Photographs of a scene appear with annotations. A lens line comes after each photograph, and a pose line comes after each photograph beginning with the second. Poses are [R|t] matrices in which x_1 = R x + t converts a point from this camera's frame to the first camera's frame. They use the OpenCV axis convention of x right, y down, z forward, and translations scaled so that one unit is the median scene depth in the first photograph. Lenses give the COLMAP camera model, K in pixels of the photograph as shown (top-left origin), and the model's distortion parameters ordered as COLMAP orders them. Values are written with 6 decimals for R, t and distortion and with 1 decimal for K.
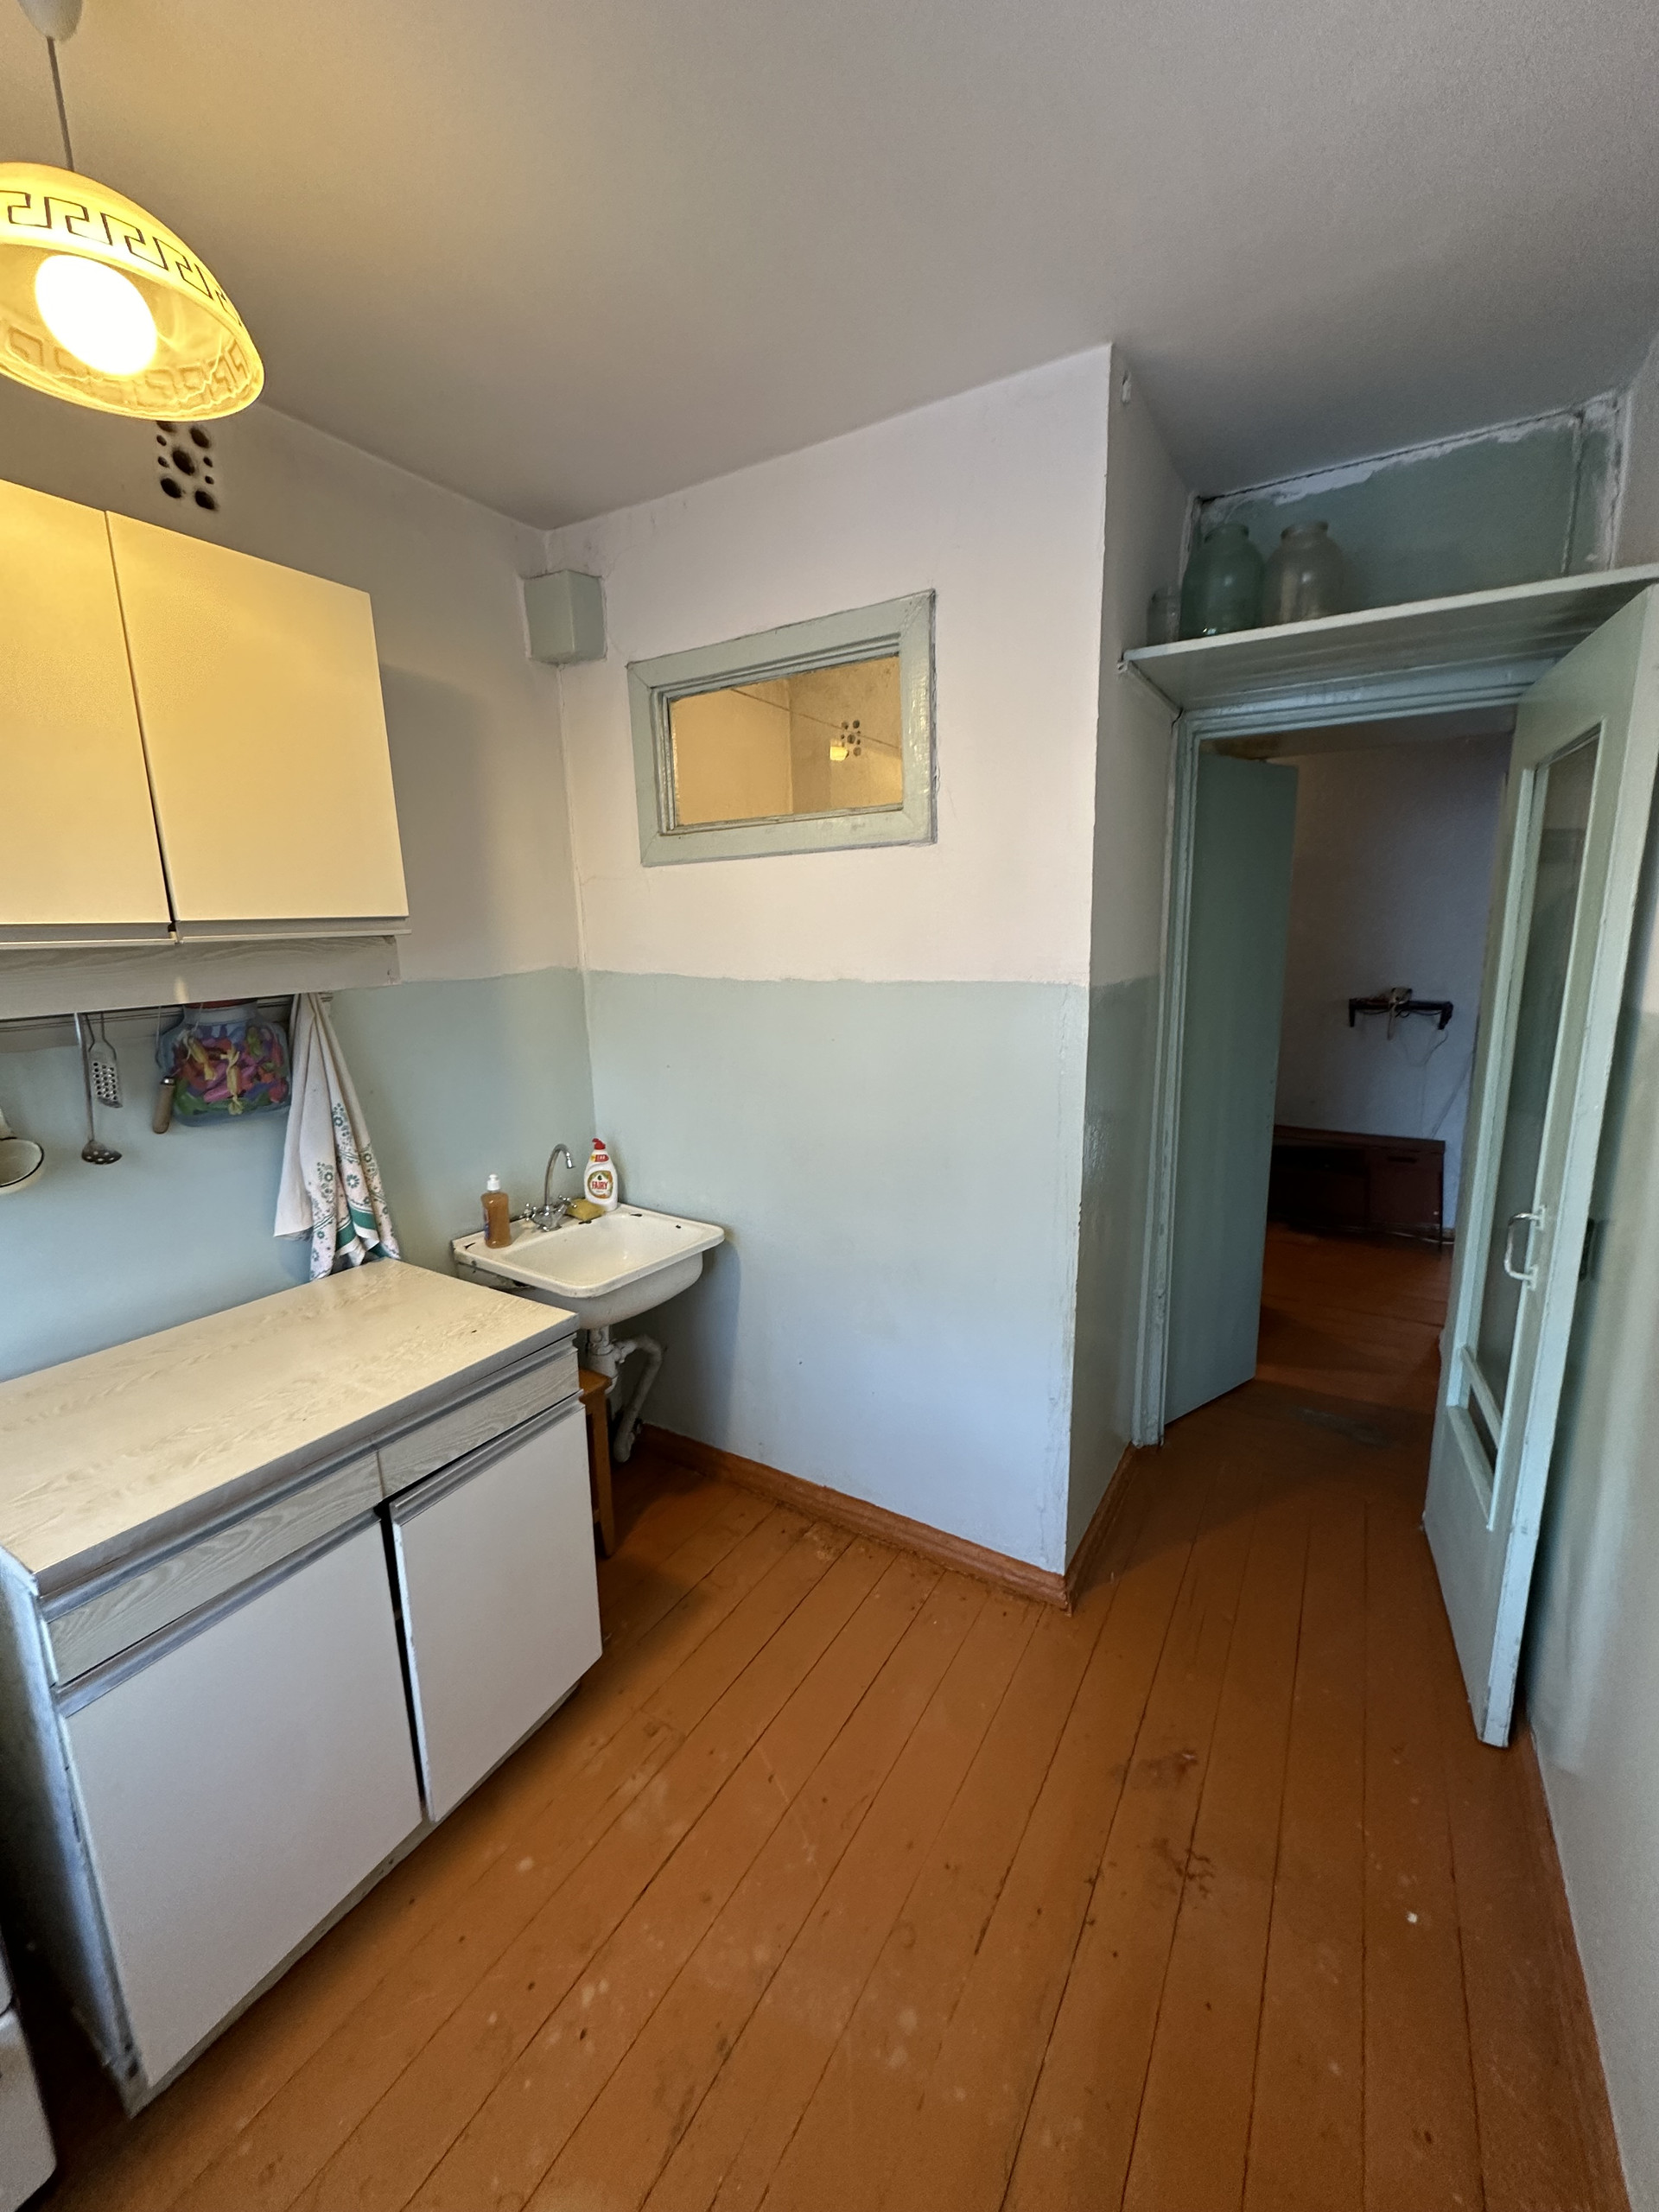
lens RADIAL K [[885.0, 0, 823.0], [0, 885.0, 1101.1], [0, 0, 1]] dist [-0.001508, -0.000083]
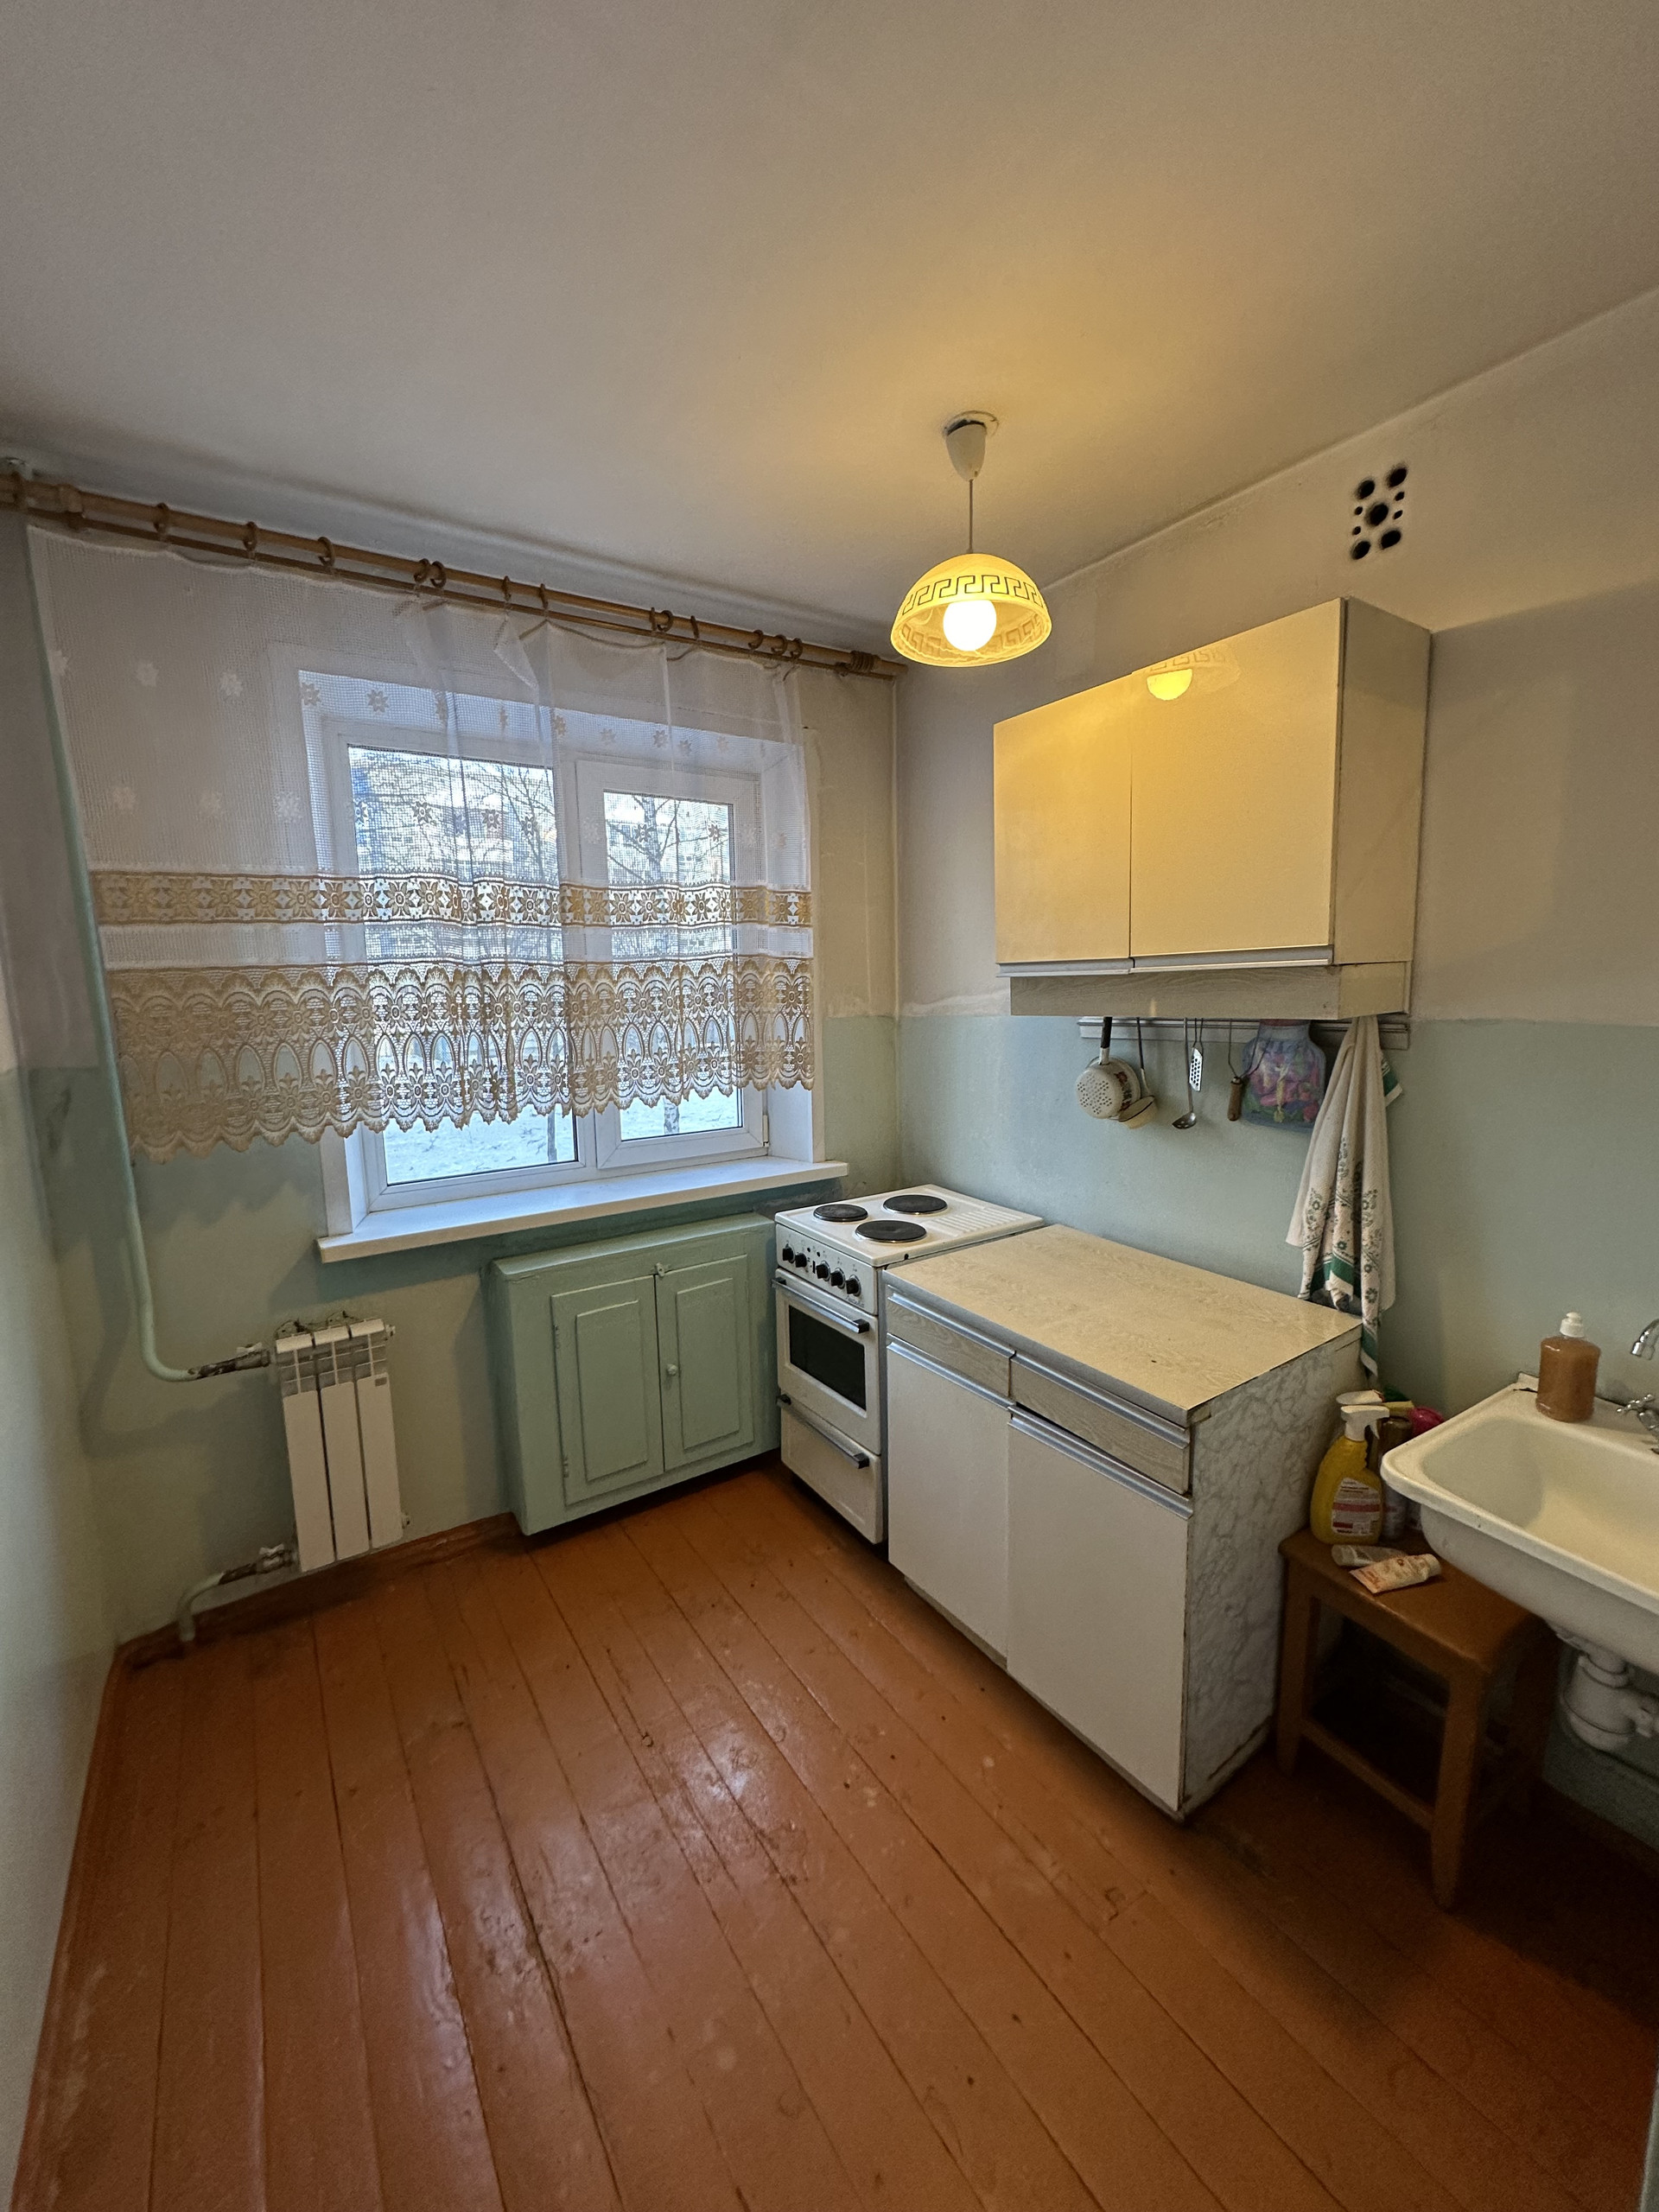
lens RADIAL K [[885.0, 0, 834.9], [0, 885.0, 1104.2], [0, 0, 1]] dist [-0.001508, -0.000083]
pose [[-0.420436, 0.162941, -0.892572, 0.591193], [-0.142905, 0.959572, 0.242486, -0.206627], [0.895998, 0.229502, -0.380153, 0.960578]]
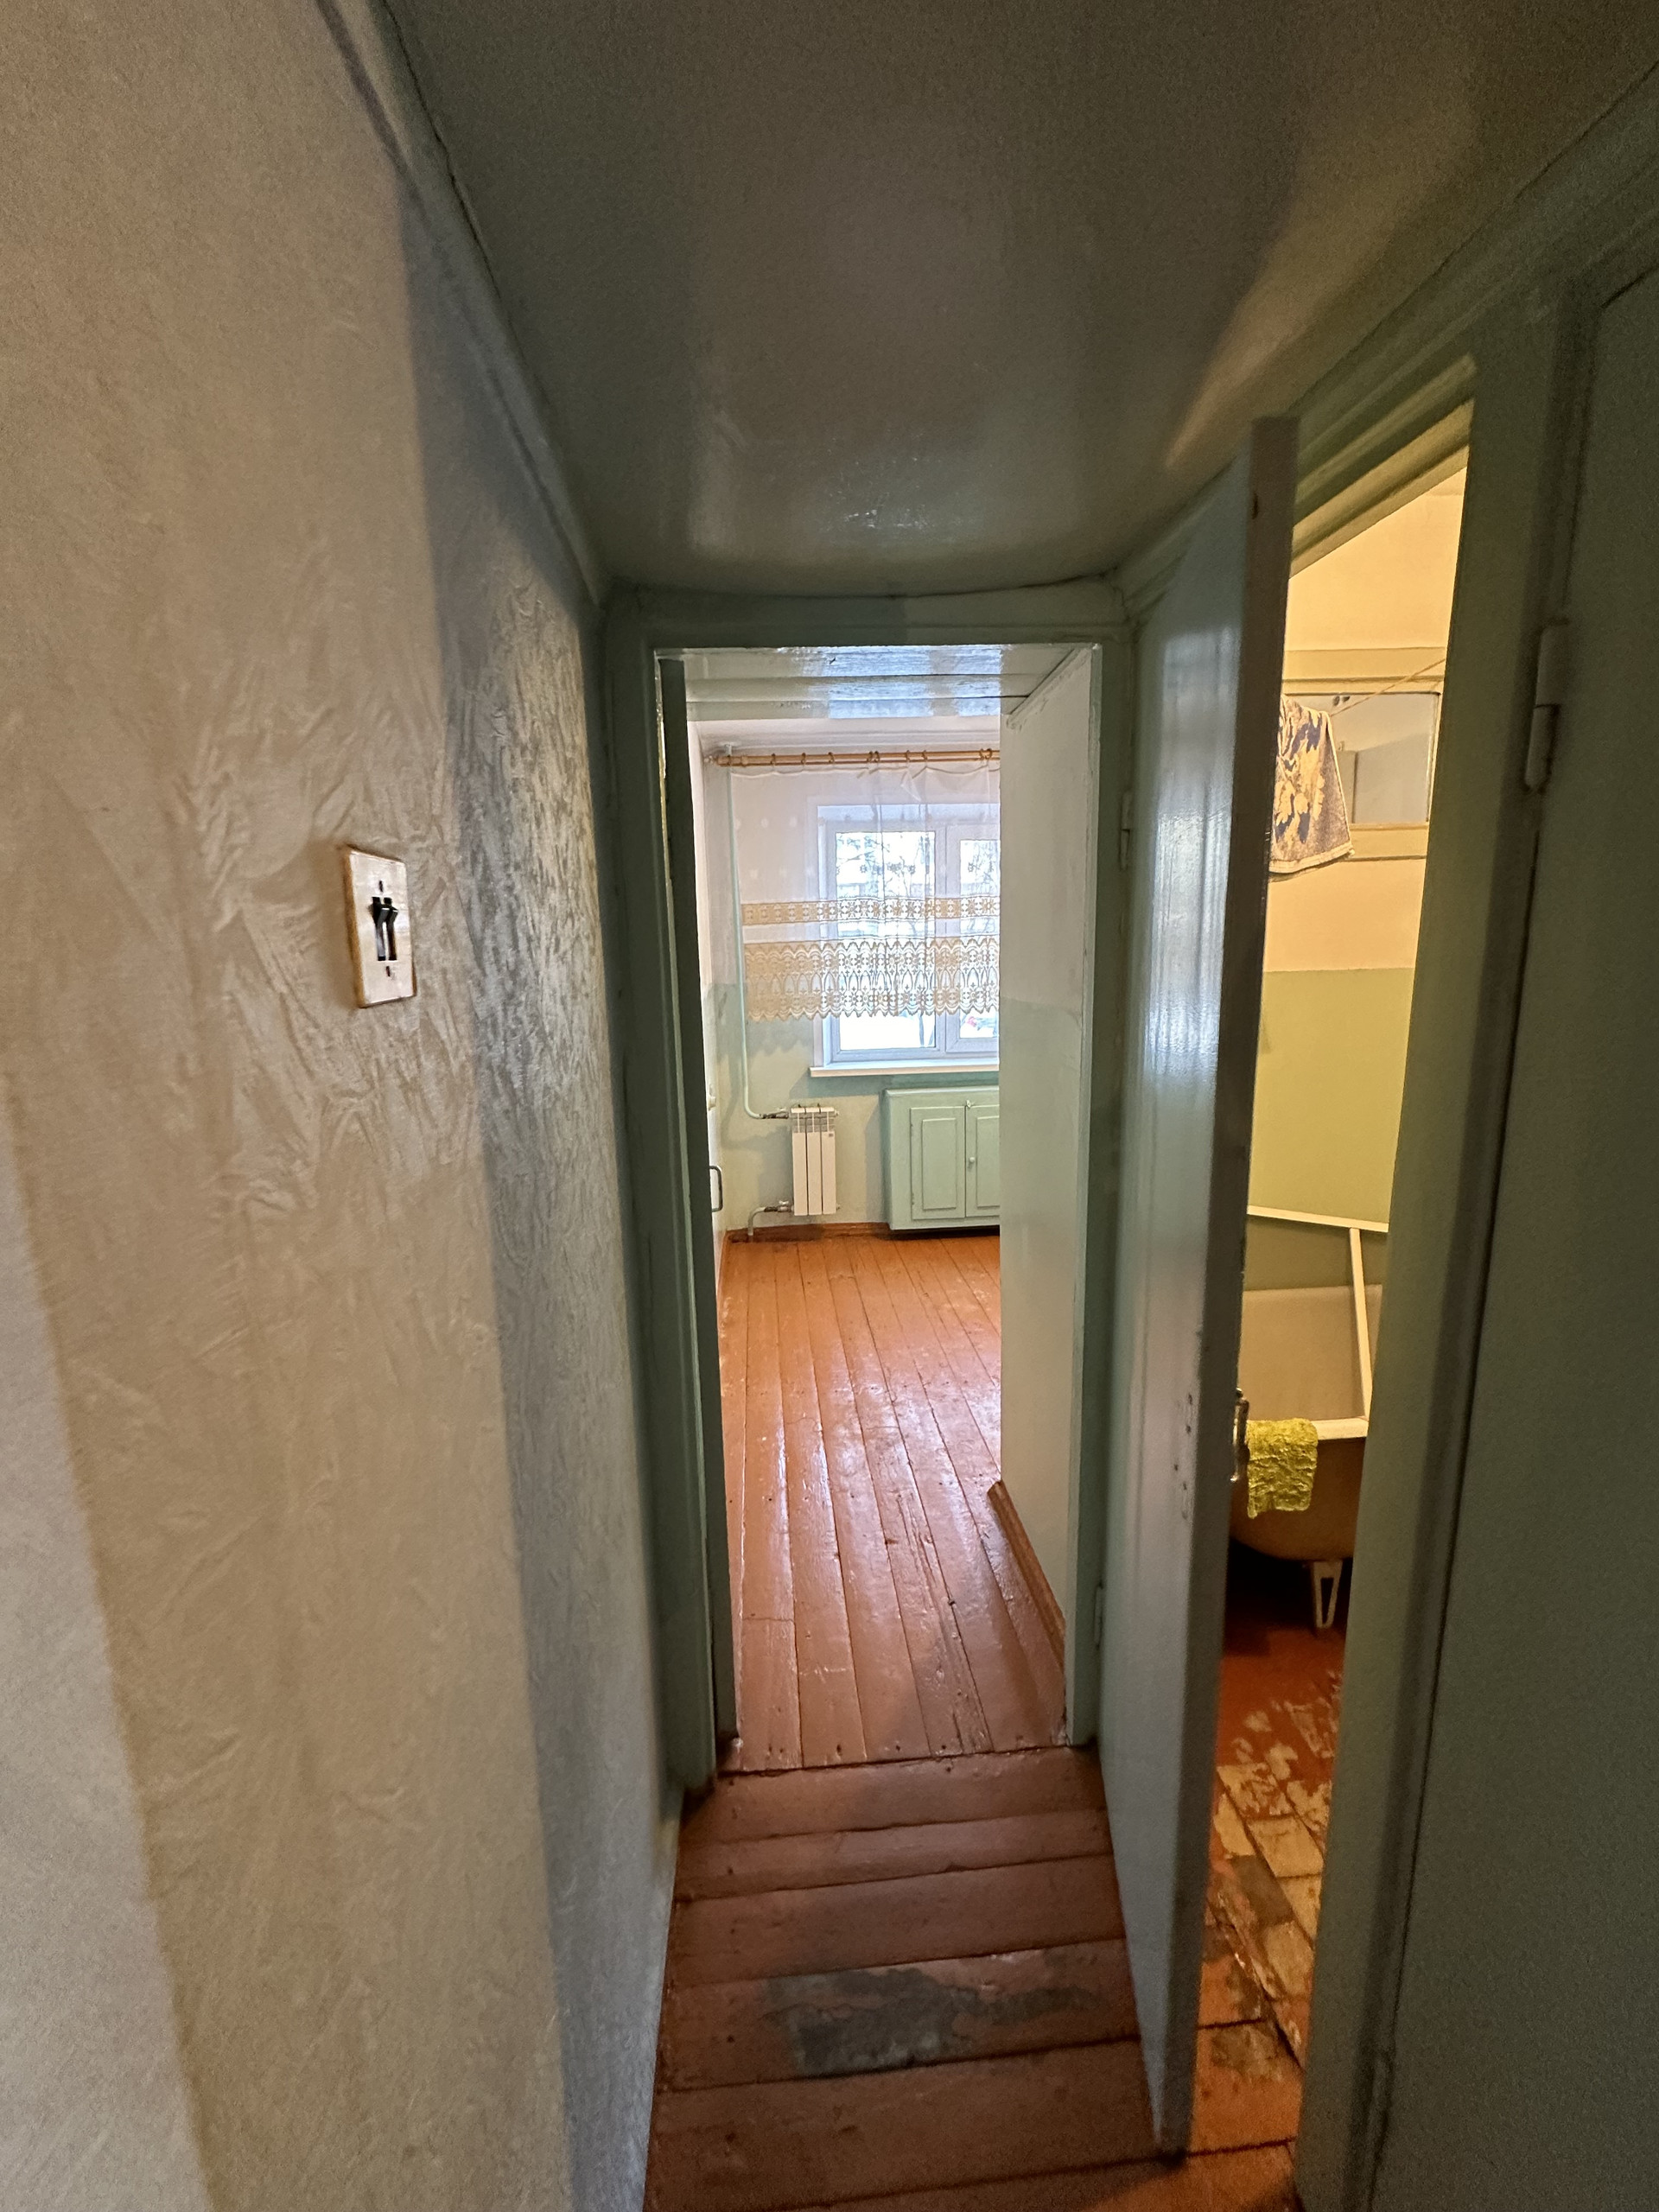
lens RADIAL K [[885.0, 0, 829.6], [0, 885.0, 1106.0], [0, 0, 1]] dist [-0.001508, -0.000083]
pose [[-0.809319, 0.146083, -0.568914, 1.395842], [-0.064594, 0.940569, 0.333404, -0.432255], [0.583807, 0.306579, -0.751784, 2.083306]]
